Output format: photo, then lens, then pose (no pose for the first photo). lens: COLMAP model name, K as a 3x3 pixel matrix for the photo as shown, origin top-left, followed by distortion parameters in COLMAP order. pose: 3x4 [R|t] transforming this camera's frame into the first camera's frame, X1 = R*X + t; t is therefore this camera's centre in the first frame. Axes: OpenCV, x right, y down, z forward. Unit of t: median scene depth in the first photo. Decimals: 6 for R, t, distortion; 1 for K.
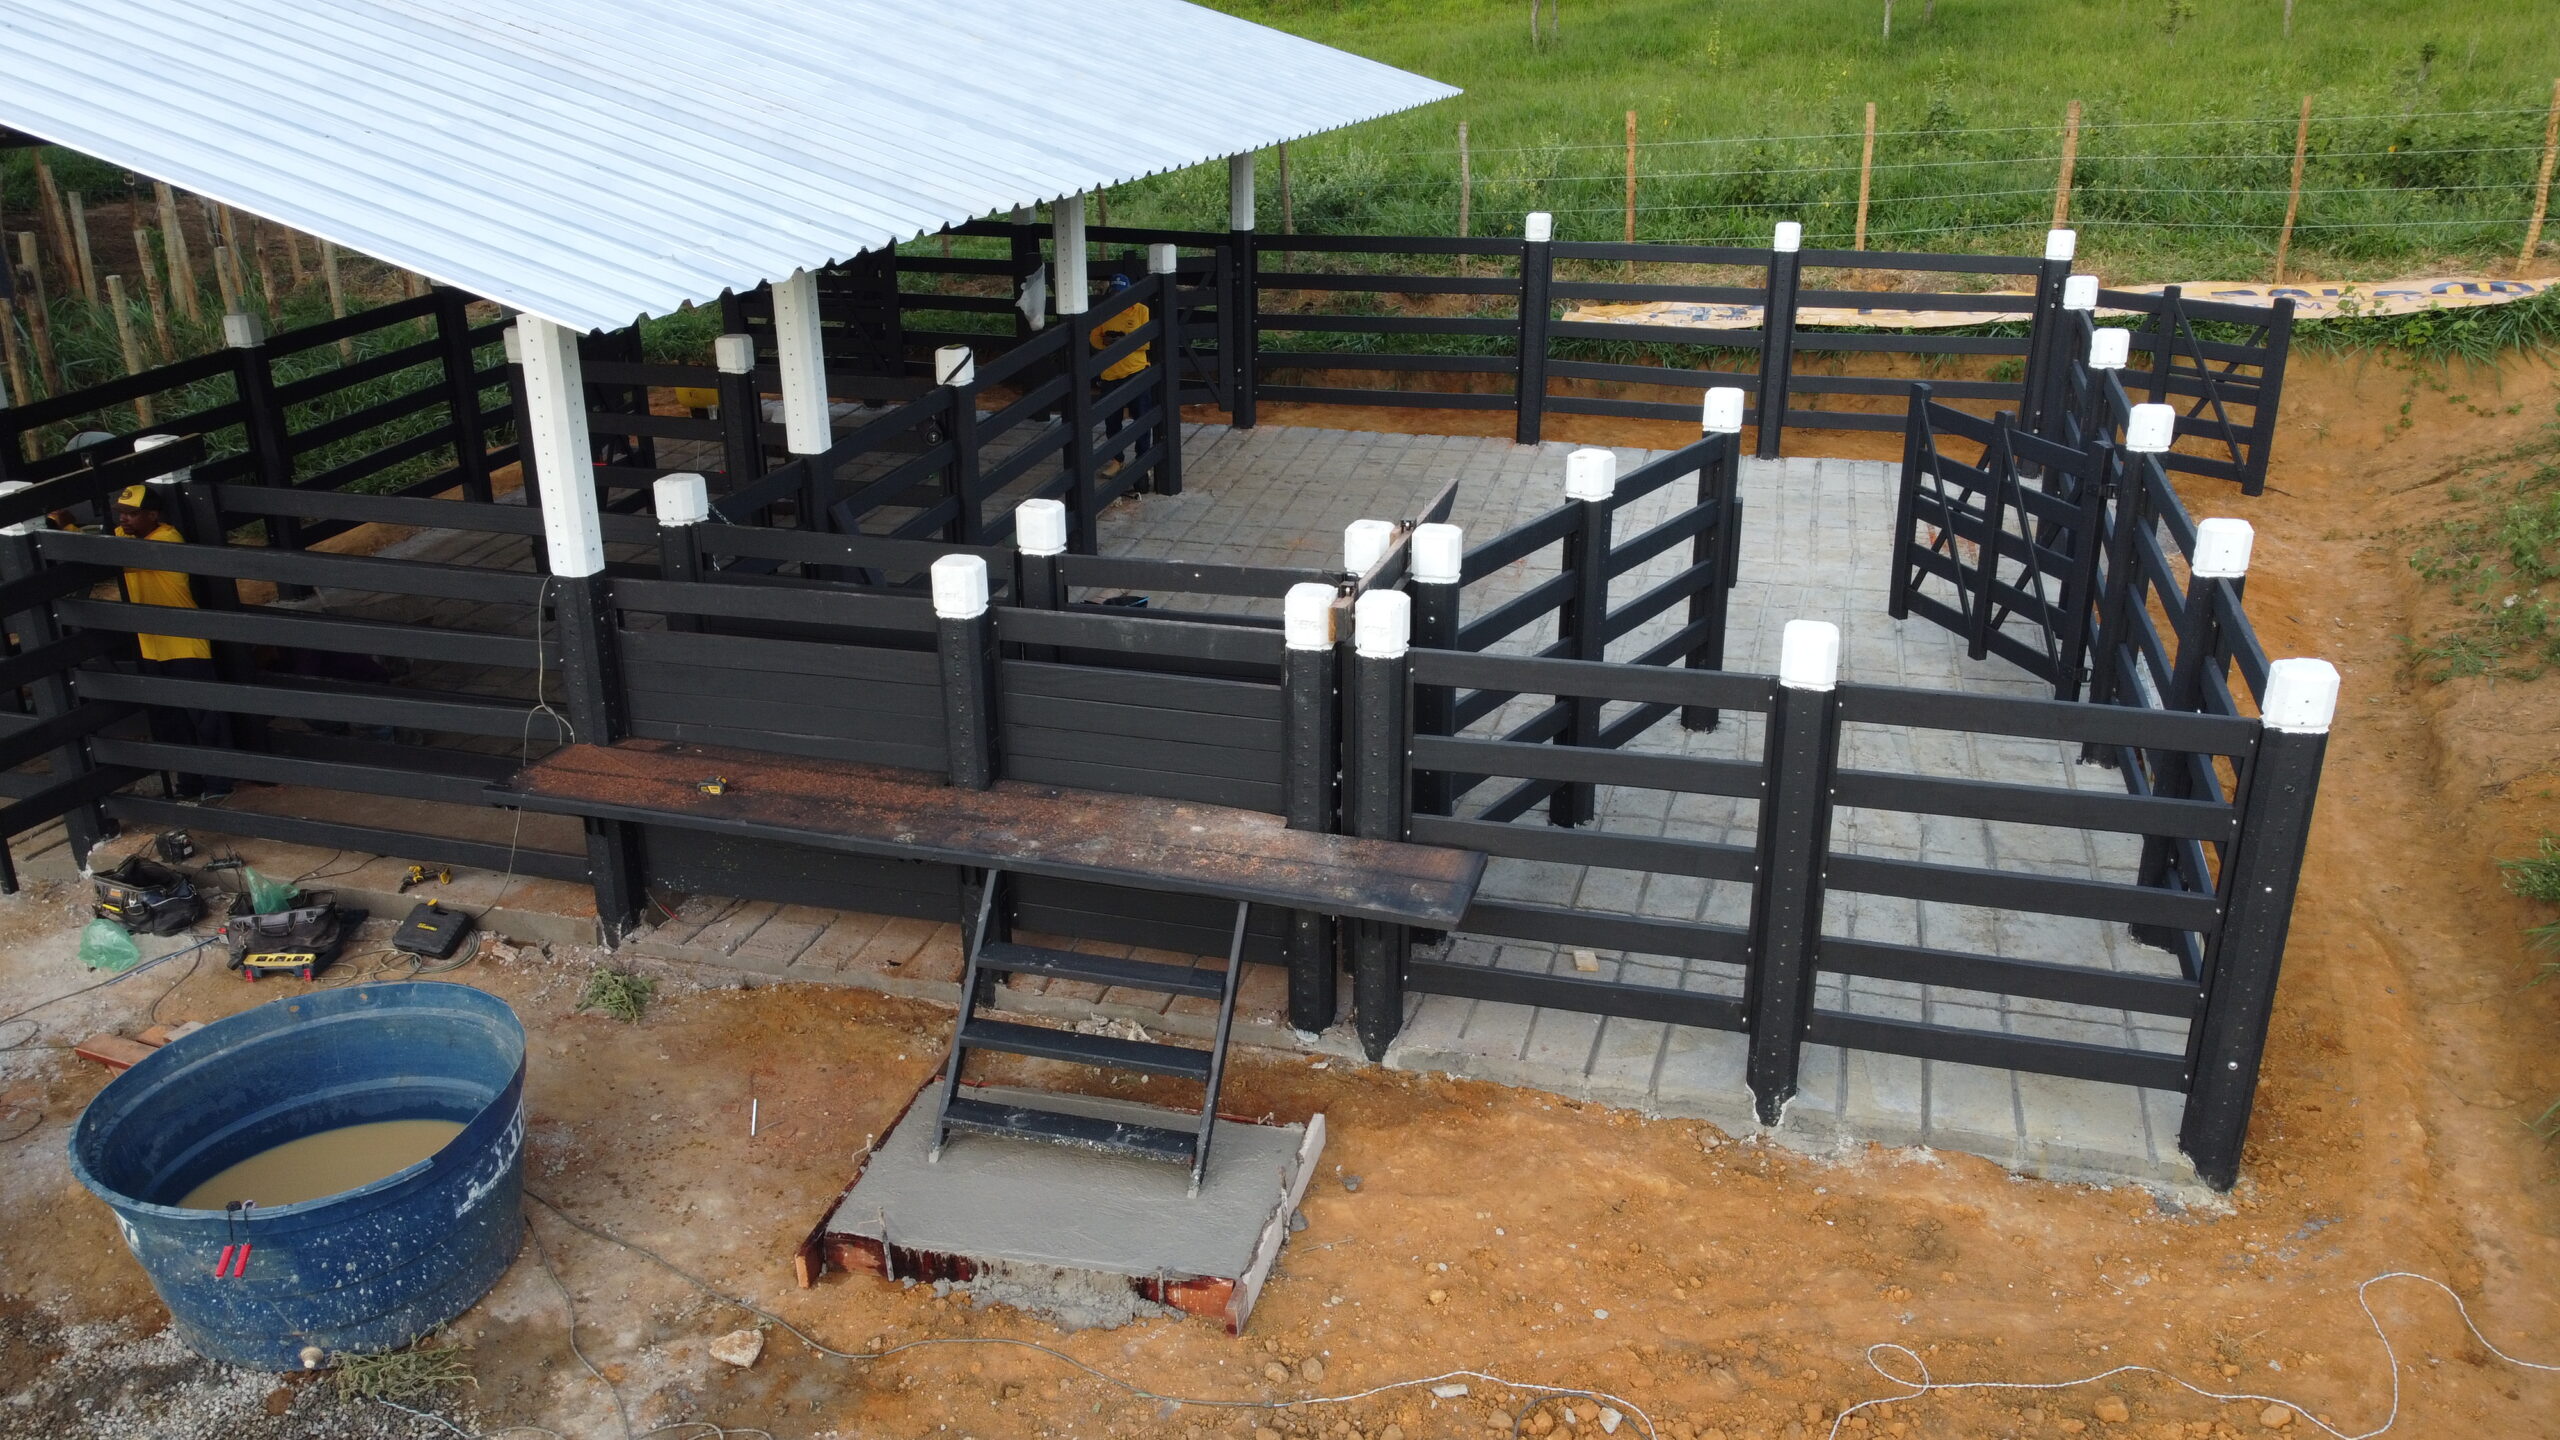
lens RADIAL K [[1944.7, 0, 1267.0], [0, 1944.7, 724.5], [0, 0, 1]] dist [-0.003947, -0.001981]
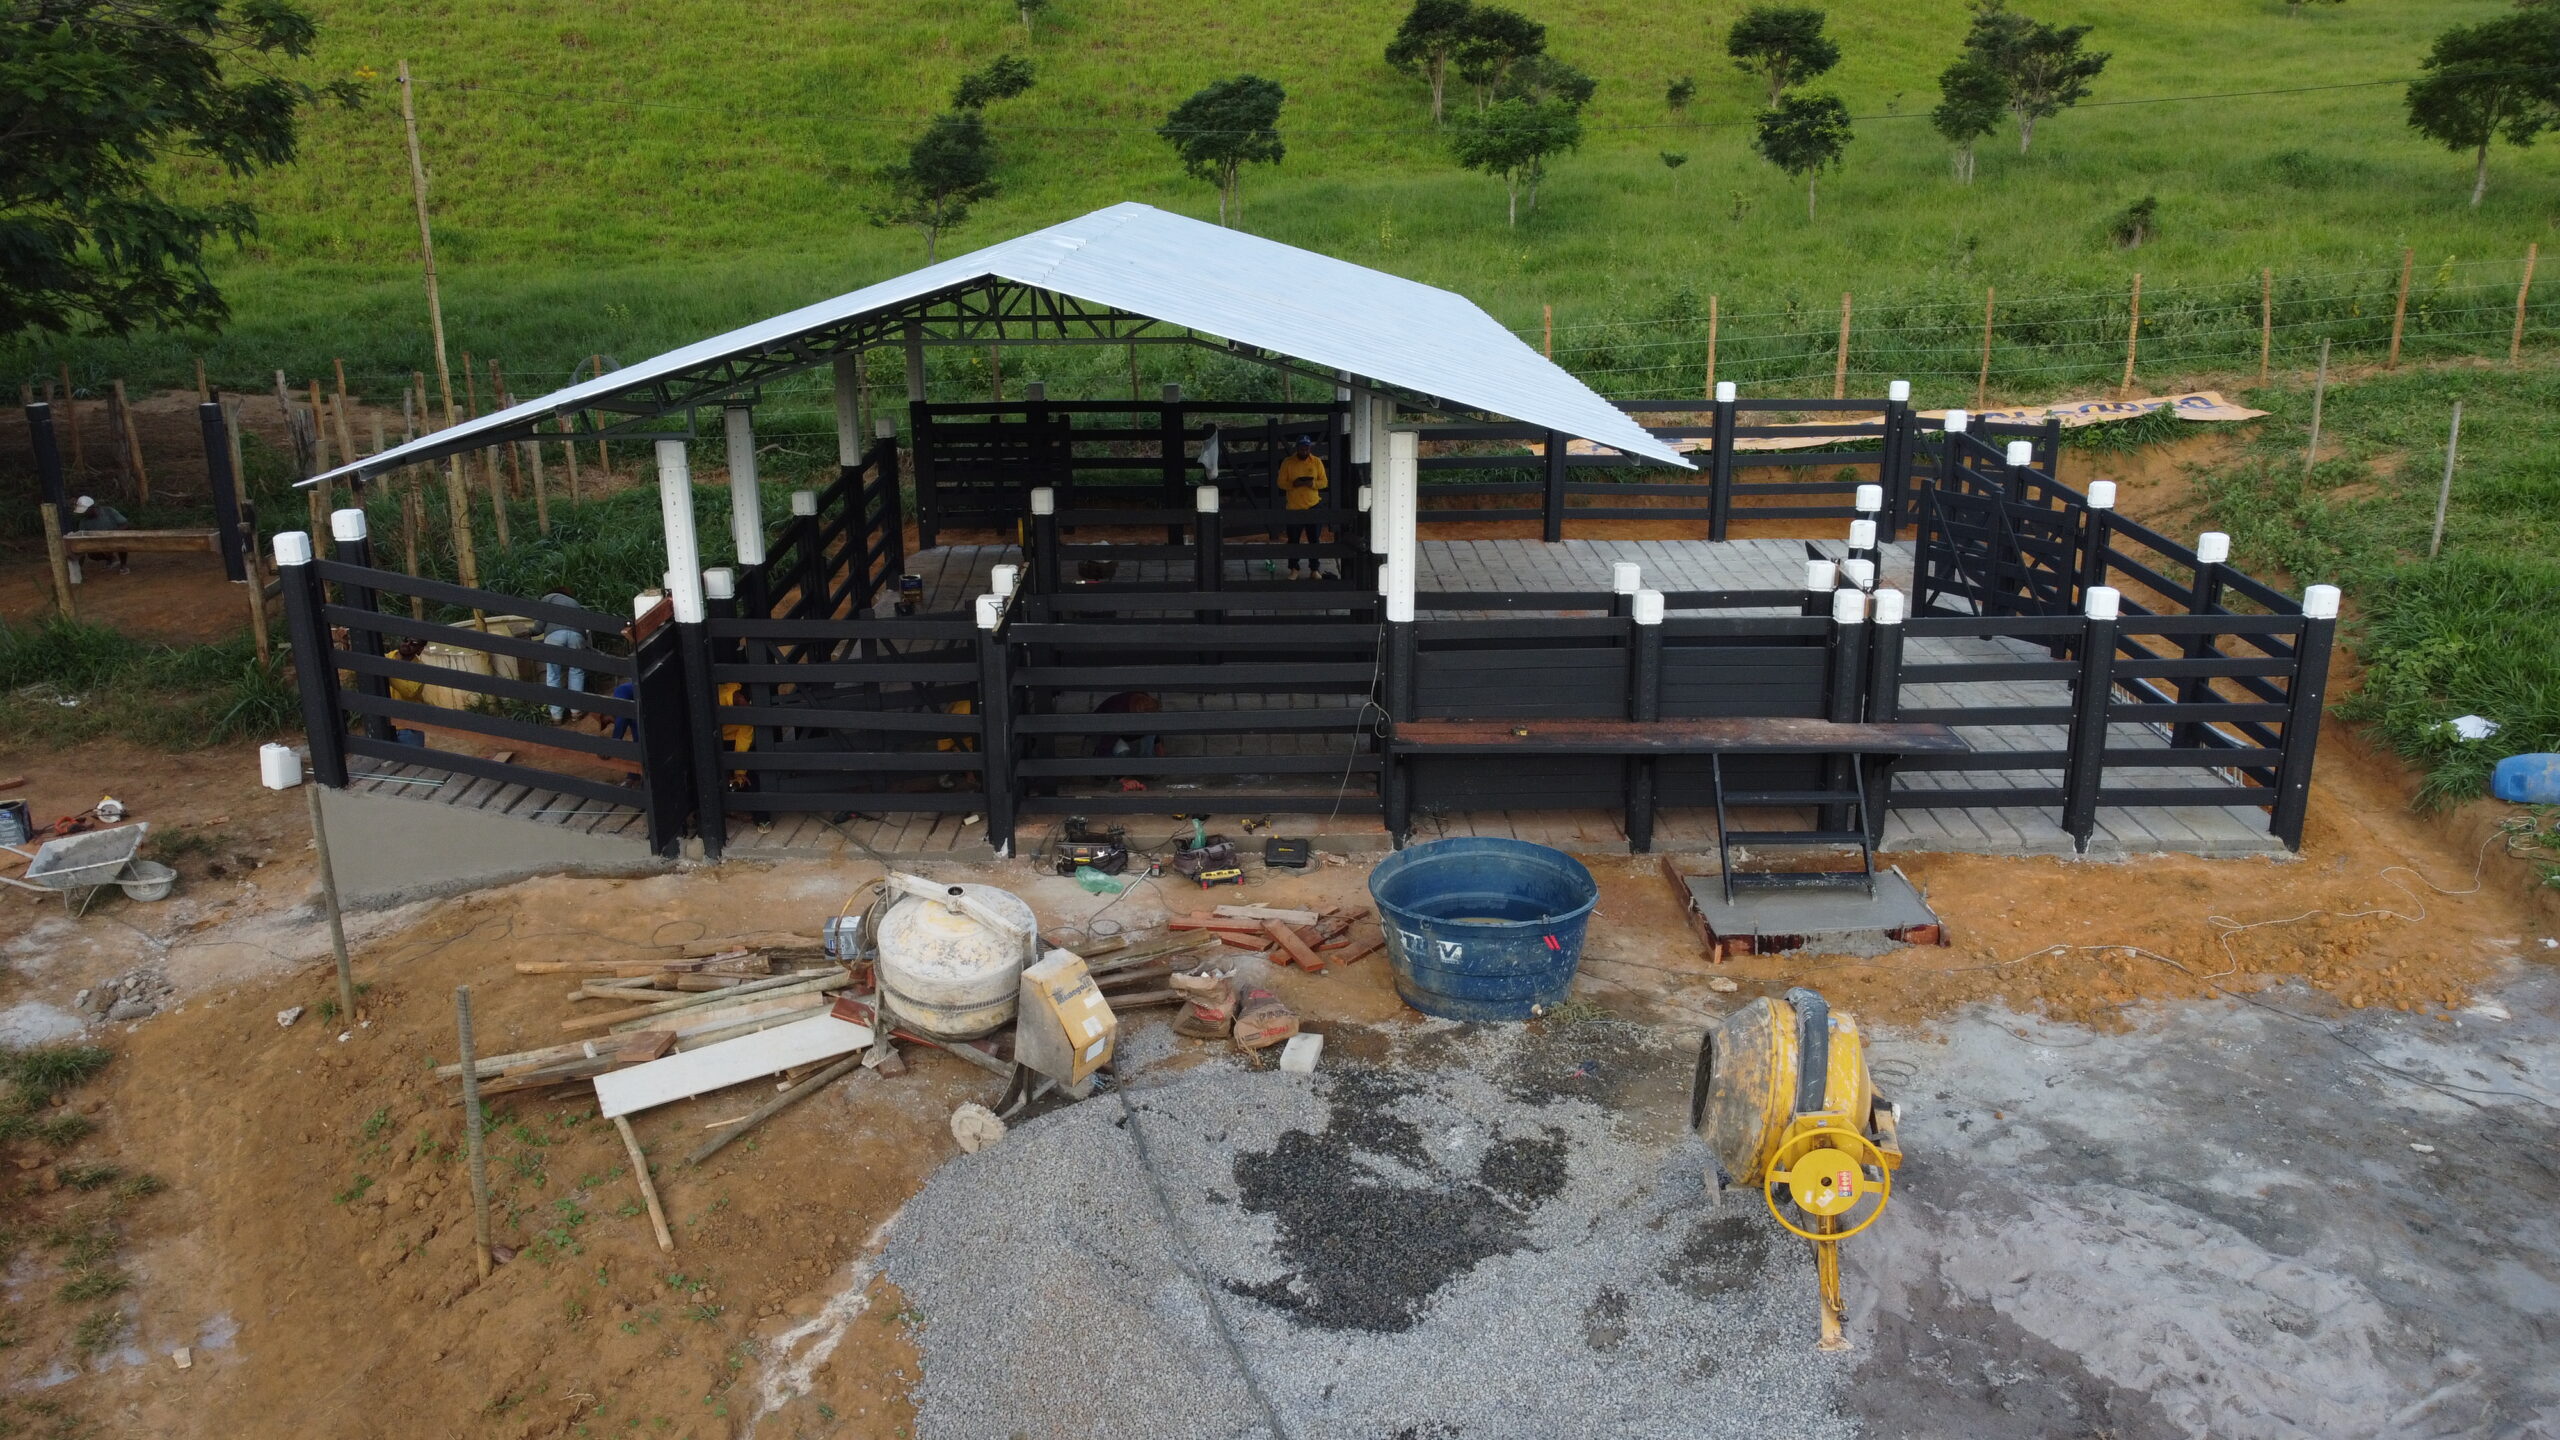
lens RADIAL K [[1944.7, 0, 1267.8], [0, 1944.7, 711.8], [0, 0, 1]] dist [-0.003947, -0.001981]
pose [[0.958821, -0.080229, 0.272444, -1.051360], [0.101533, 0.992707, -0.064996, 0.112714], [-0.265242, 0.089982, 0.959974, -0.665337]]
